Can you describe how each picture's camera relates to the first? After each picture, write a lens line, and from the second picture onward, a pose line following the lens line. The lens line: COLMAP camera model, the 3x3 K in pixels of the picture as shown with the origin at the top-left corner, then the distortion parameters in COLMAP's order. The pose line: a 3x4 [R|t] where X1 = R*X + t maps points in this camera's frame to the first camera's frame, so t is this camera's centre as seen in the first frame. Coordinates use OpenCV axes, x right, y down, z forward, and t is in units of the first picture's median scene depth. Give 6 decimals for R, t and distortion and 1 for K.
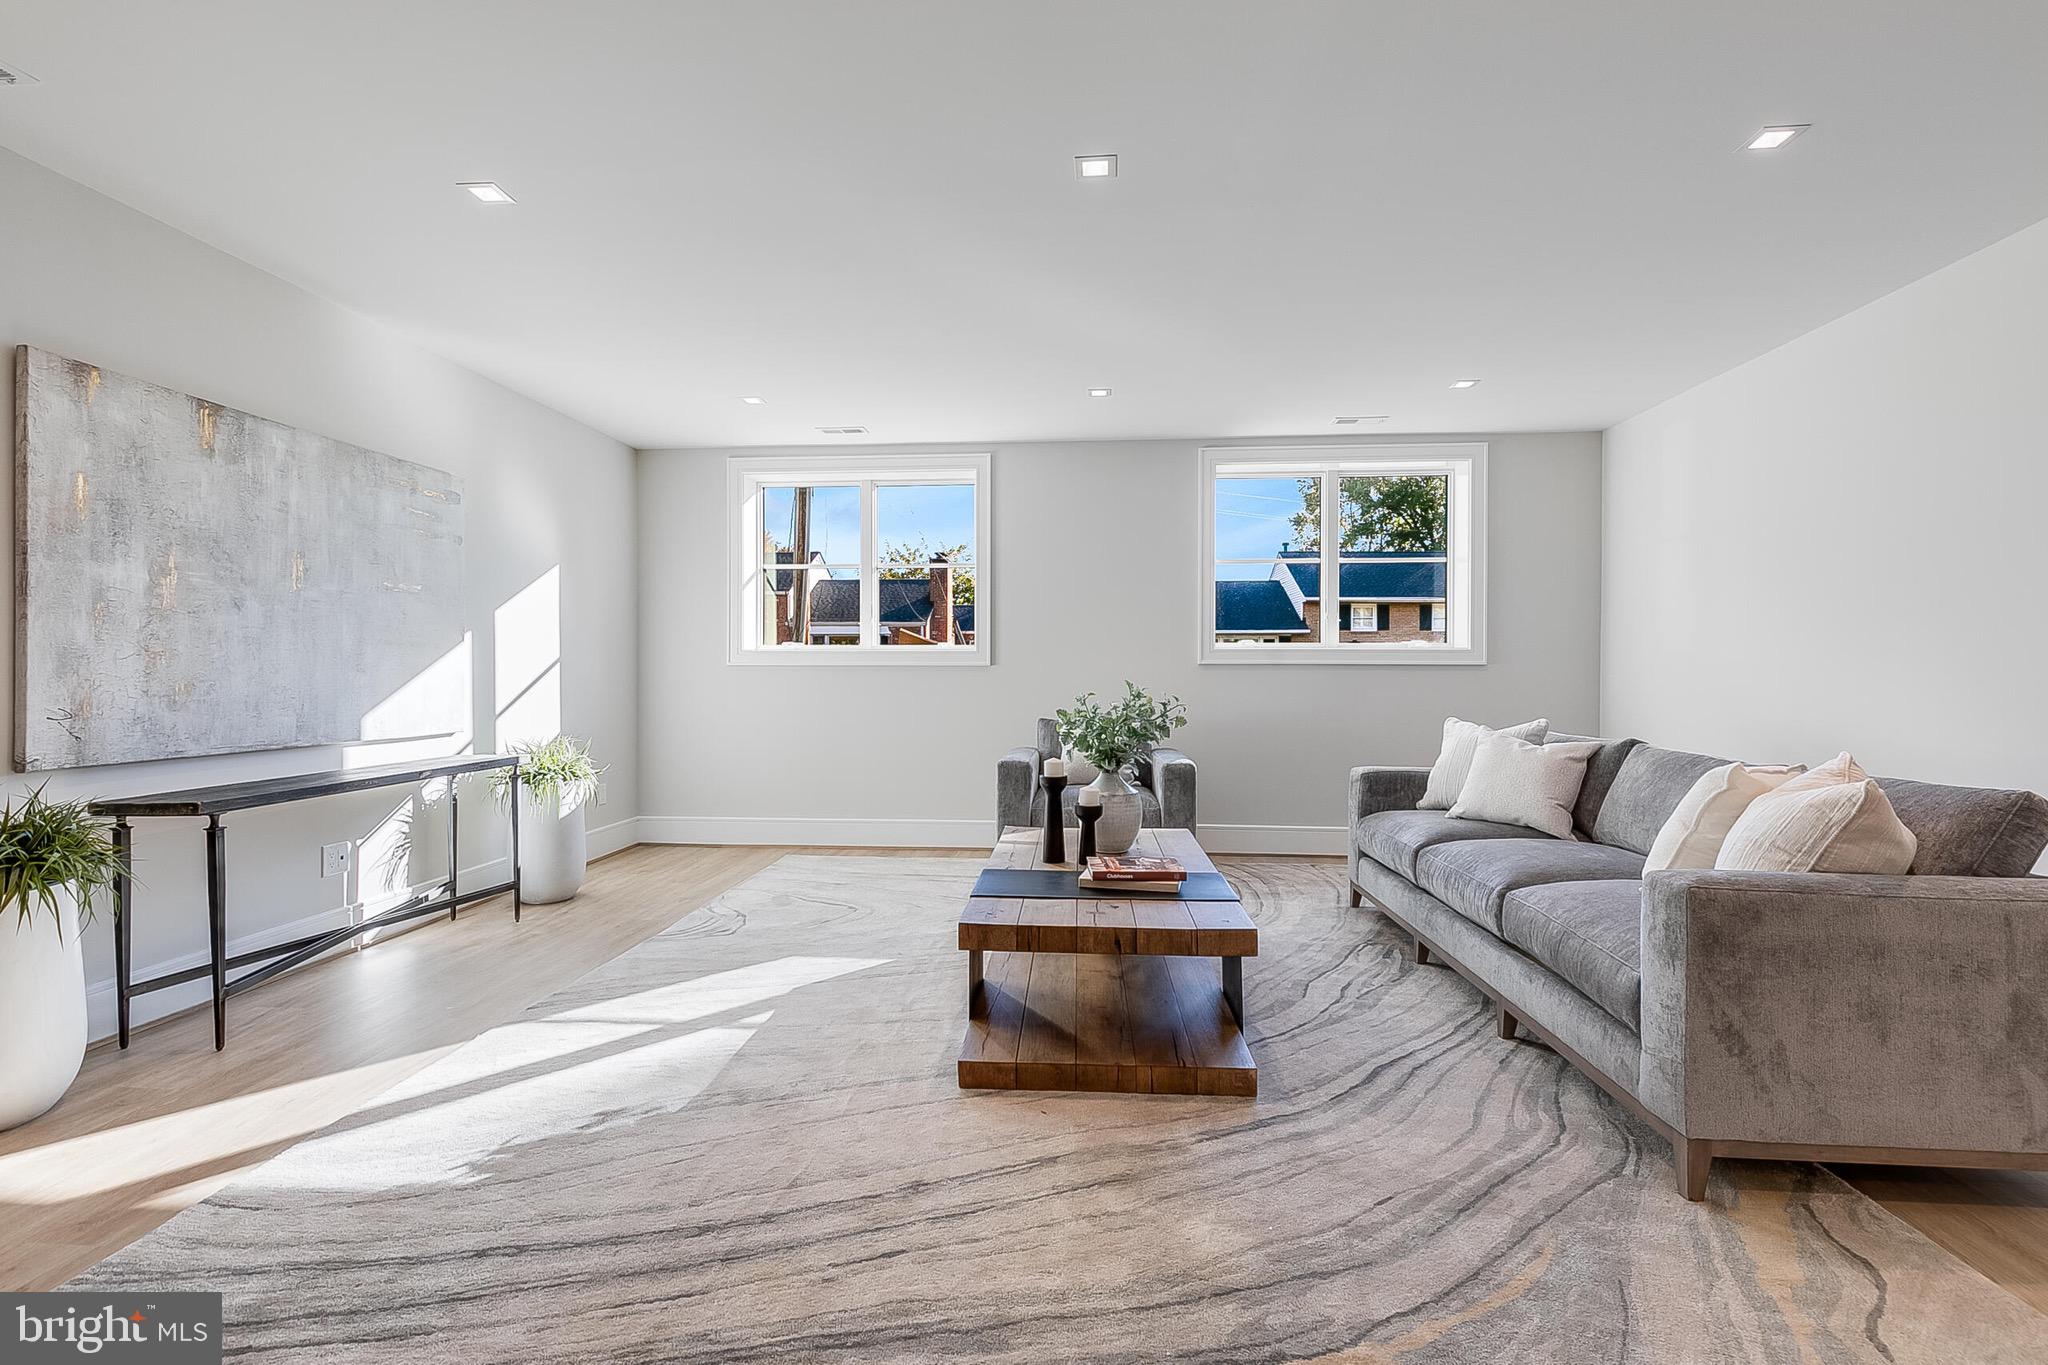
lens RADIAL K [[928.6, 0, 1024.0], [0, 928.6, 682.5], [0, 0, 1]] dist [-0.000006, -0.000146]
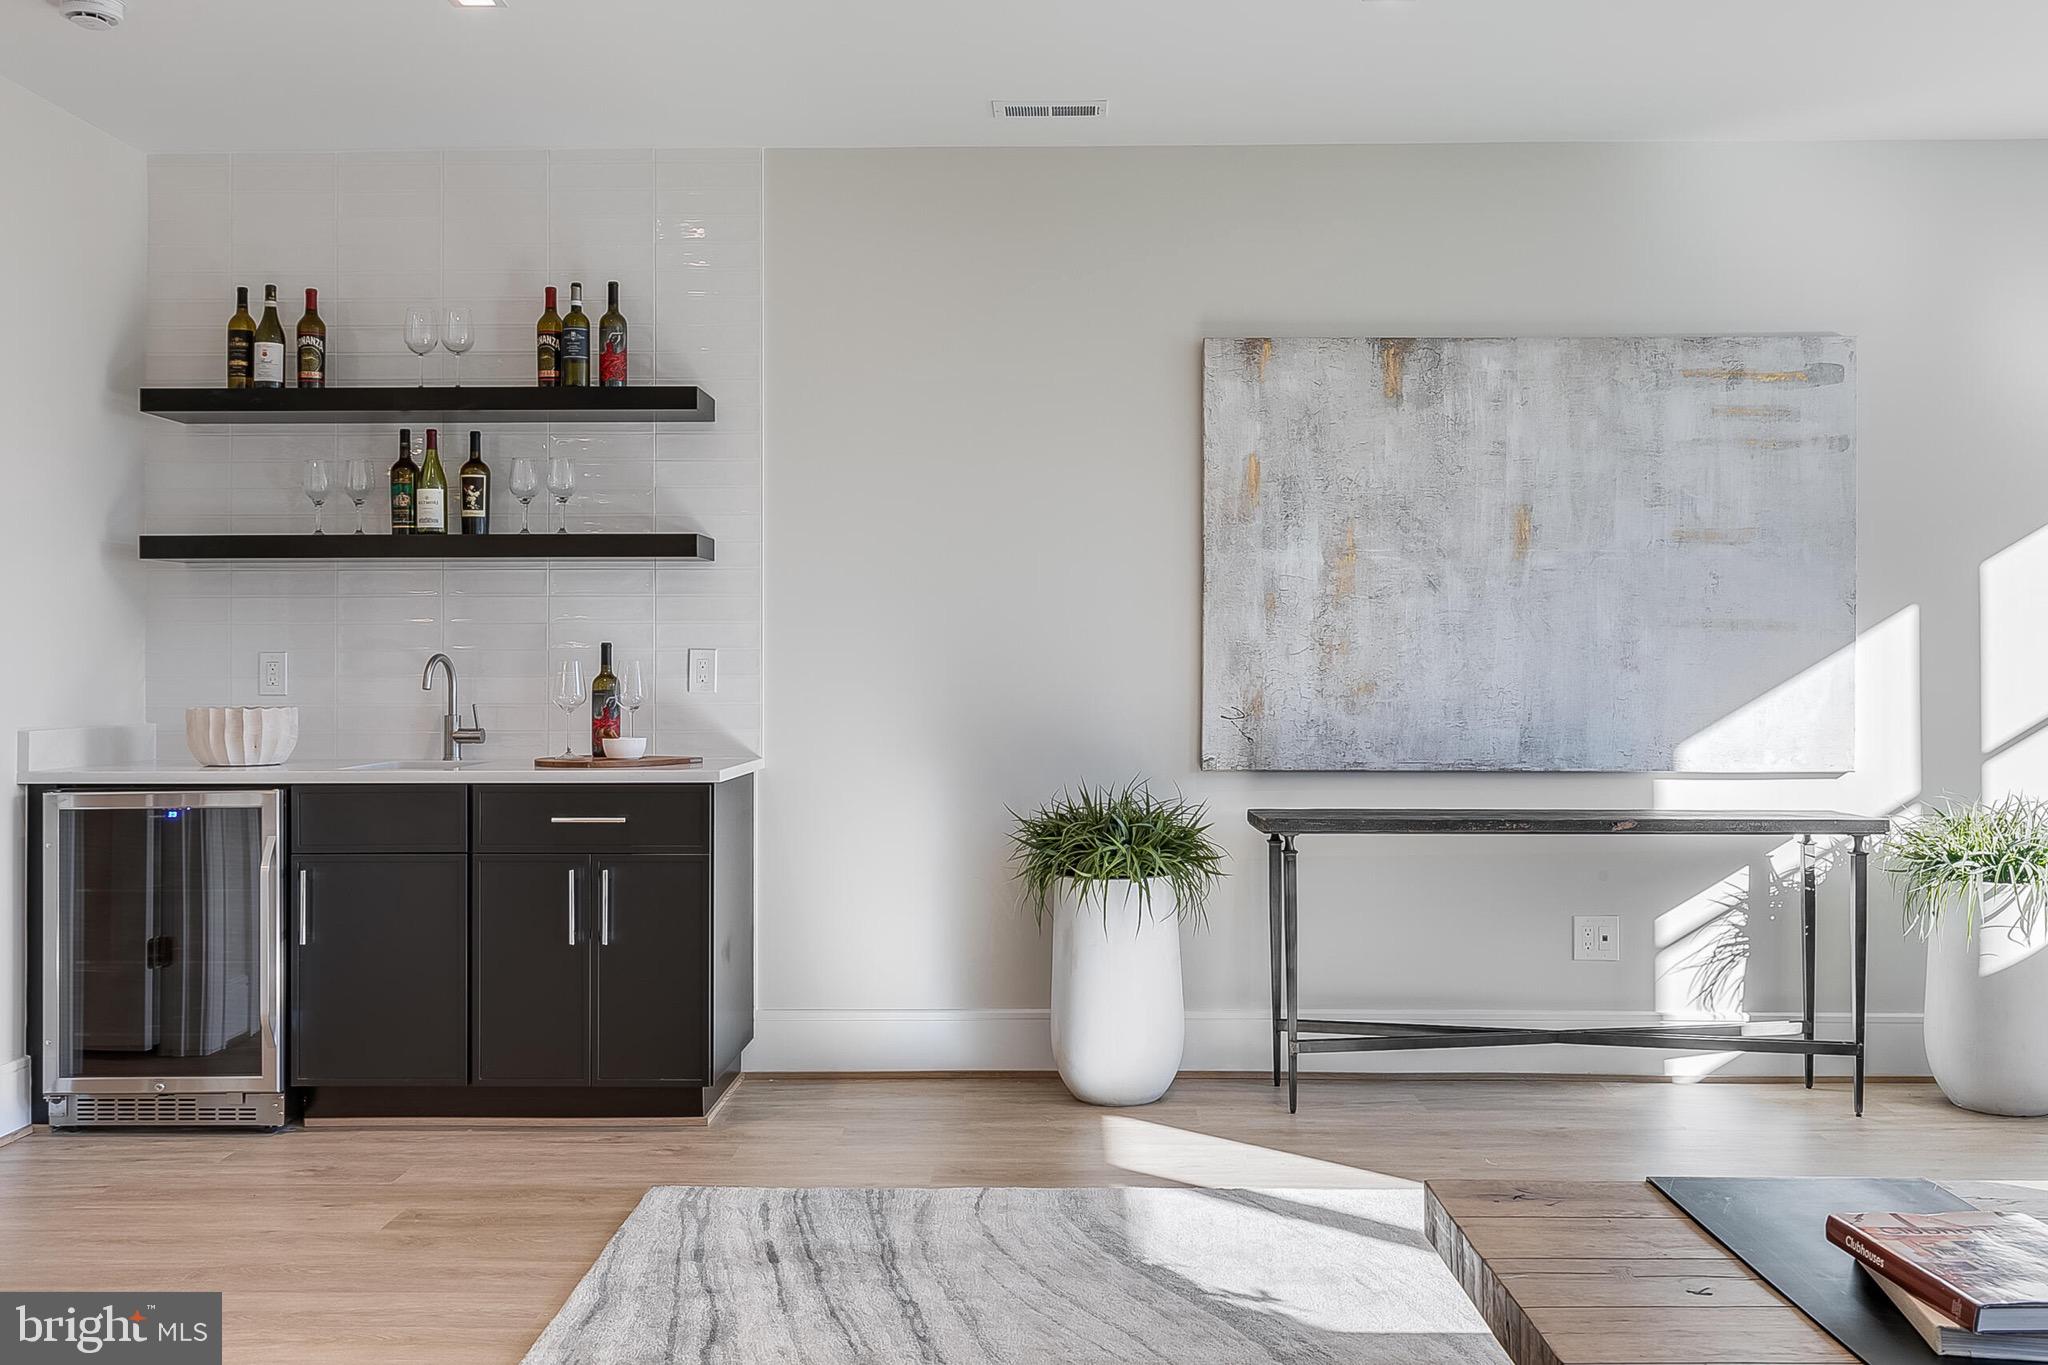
lens RADIAL K [[1856.0, 0, 1023.0], [0, 1856.0, 647.4], [0, 0, 1]] dist [0.012960, -0.001201]
pose [[0.064009, -0.008657, -0.997912, 0.726965], [-0.010364, 0.999903, -0.009340, -0.011259], [0.997896, 0.010941, 0.063913, 0.565659]]
